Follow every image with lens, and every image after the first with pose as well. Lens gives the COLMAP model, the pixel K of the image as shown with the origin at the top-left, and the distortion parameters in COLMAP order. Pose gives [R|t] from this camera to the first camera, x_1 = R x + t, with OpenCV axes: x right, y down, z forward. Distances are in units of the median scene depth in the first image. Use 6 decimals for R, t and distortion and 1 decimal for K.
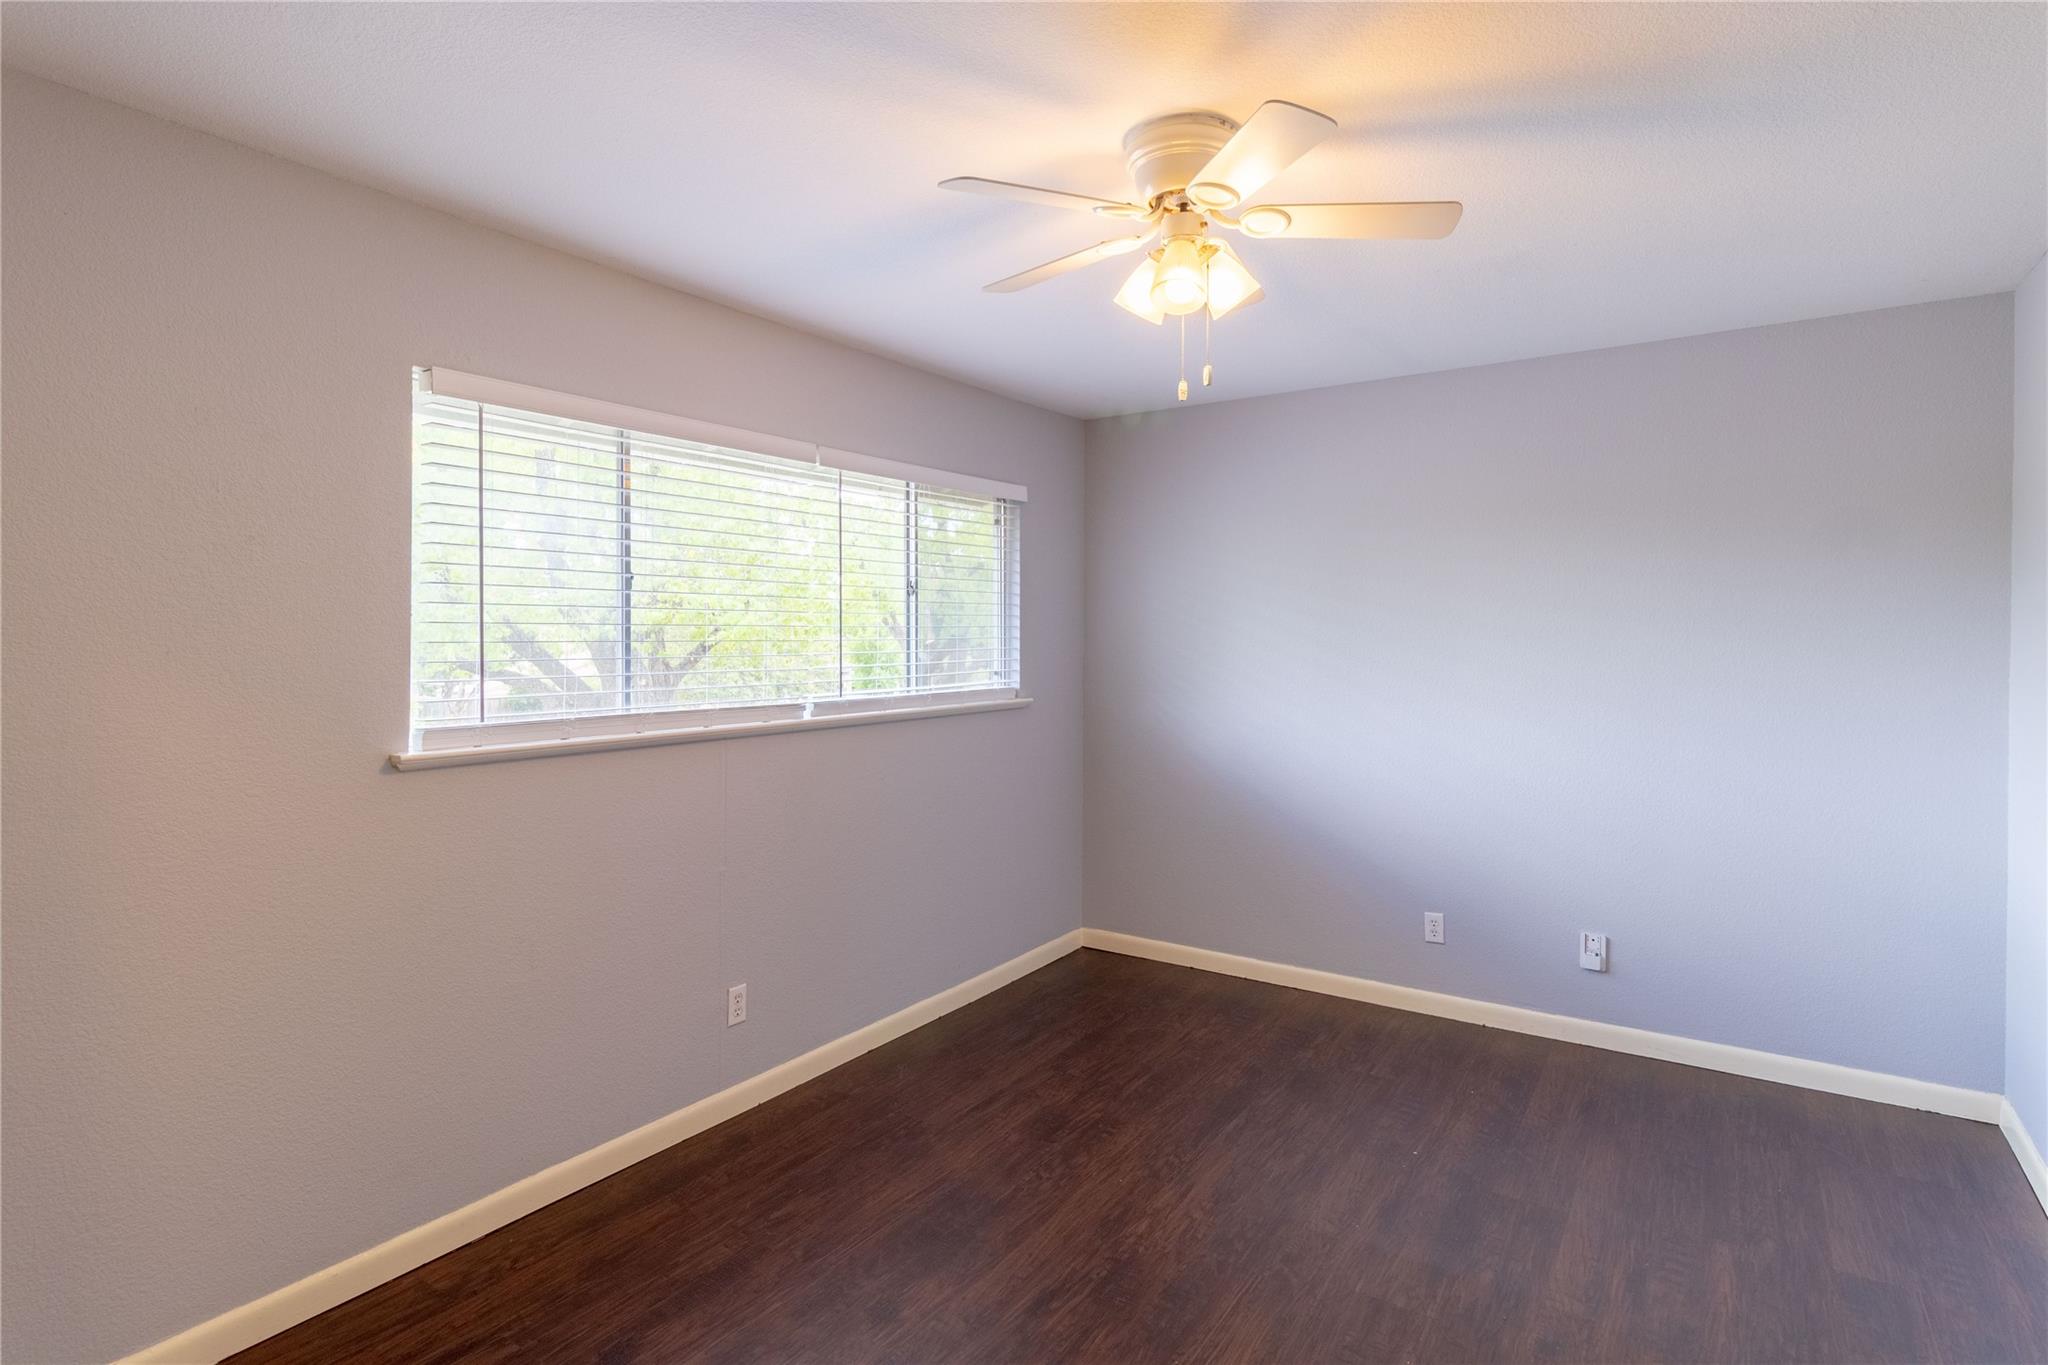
lens RADIAL K [[1024.8, 0, 1023.4], [0, 1024.8, 646.2], [0, 0, 1]] dist [0.001646, -0.000004]
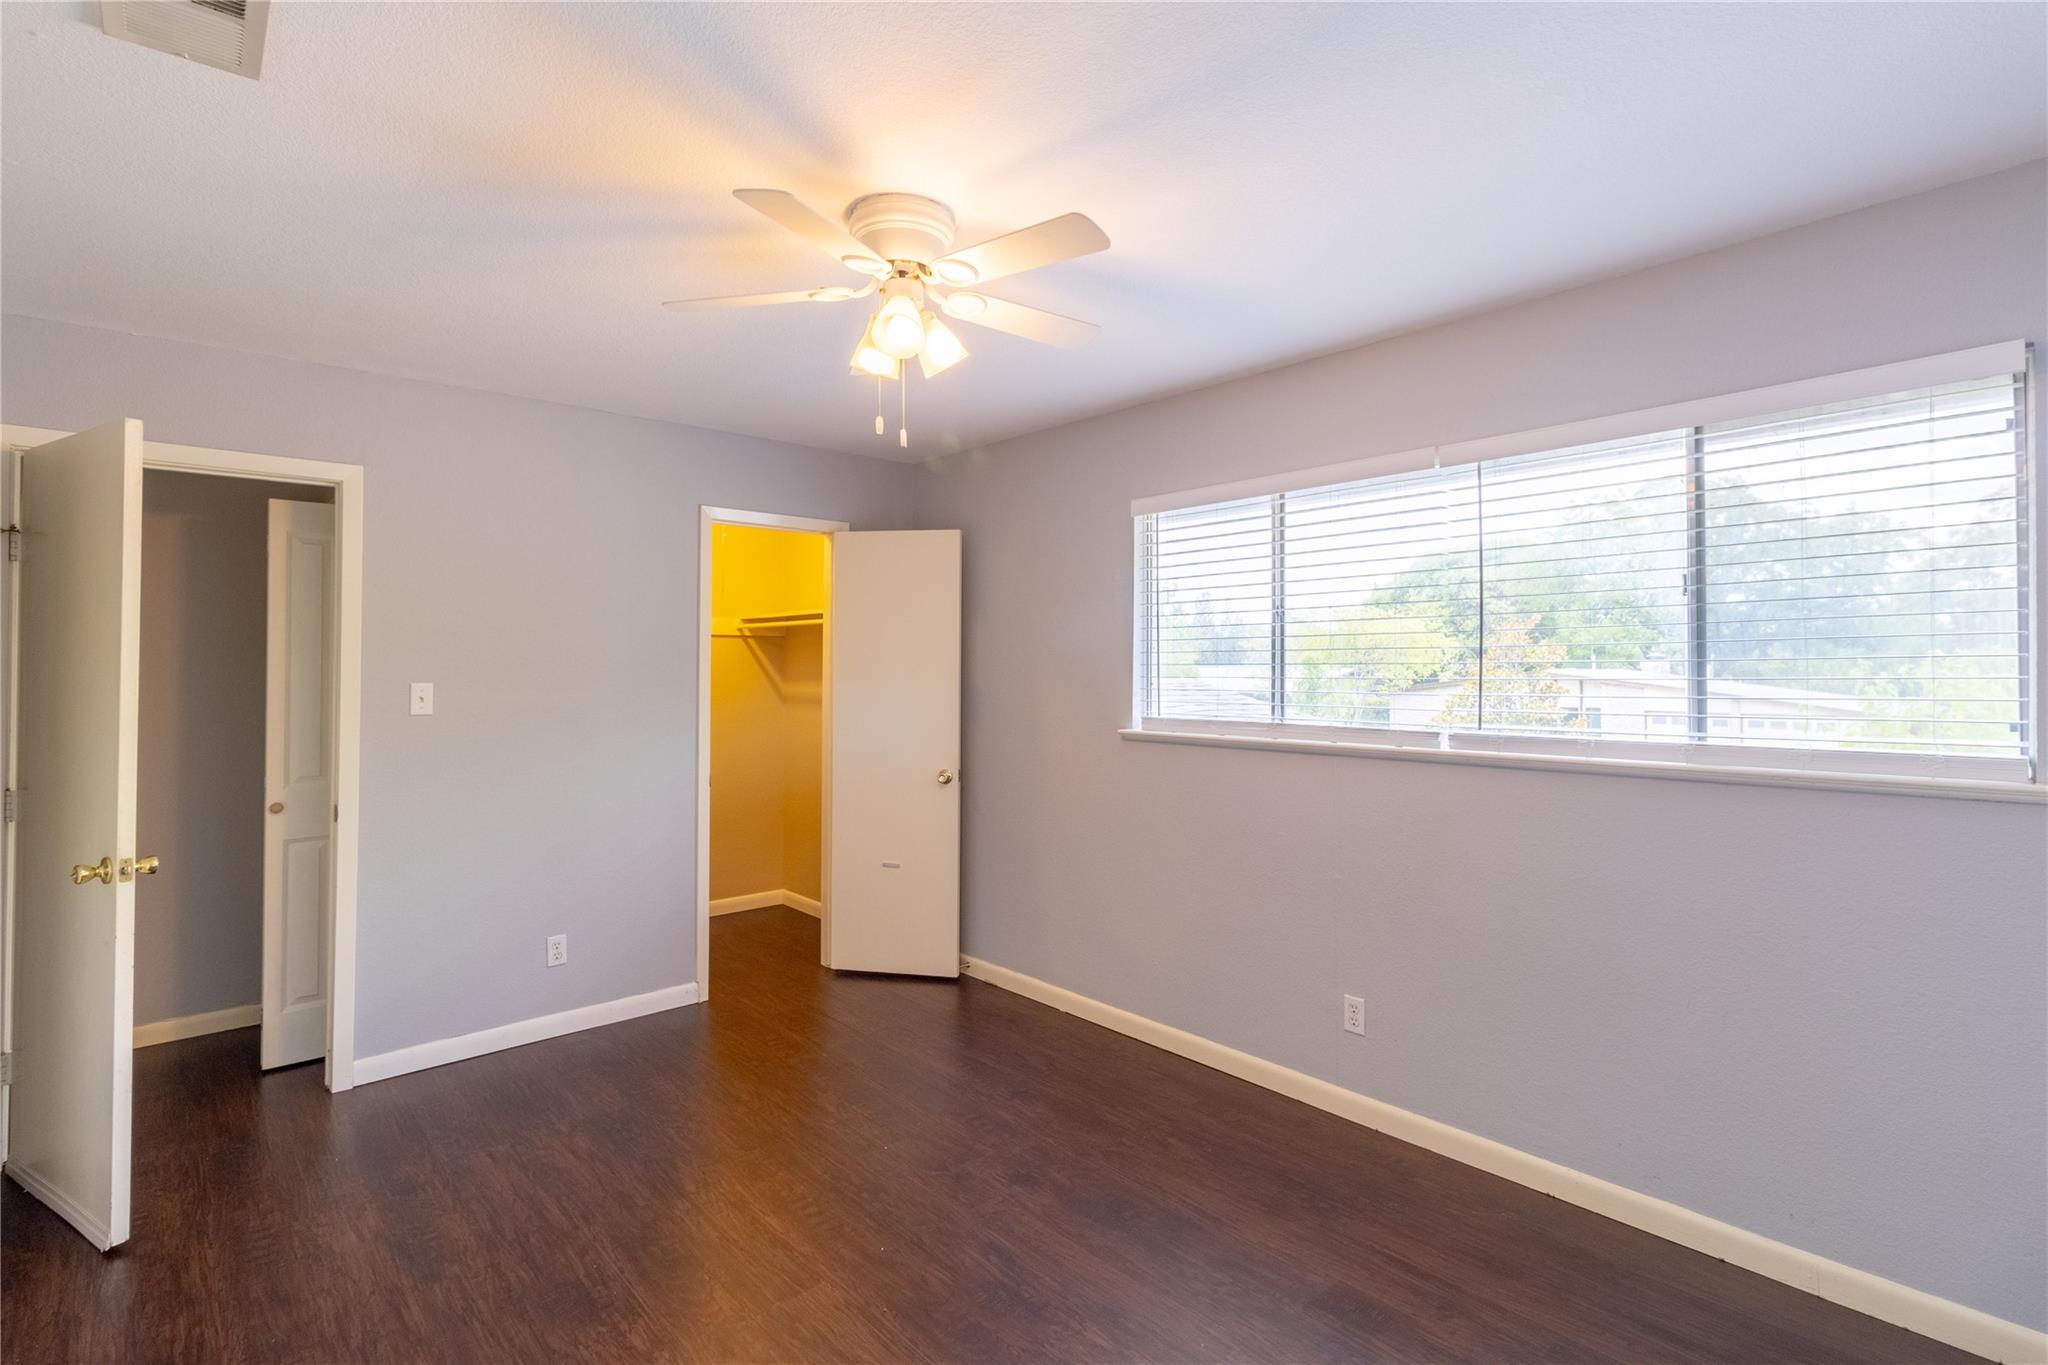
lens RADIAL K [[949.1, 0, 1041.8], [0, 949.1, 645.9], [0, 0, 1]] dist [-0.000270, 0.000515]
pose [[-0.214436, -0.024200, -0.976438, 0.709064], [-0.009154, 0.999699, -0.022766, 0.001693], [0.976695, 0.004057, -0.214593, 0.865702]]
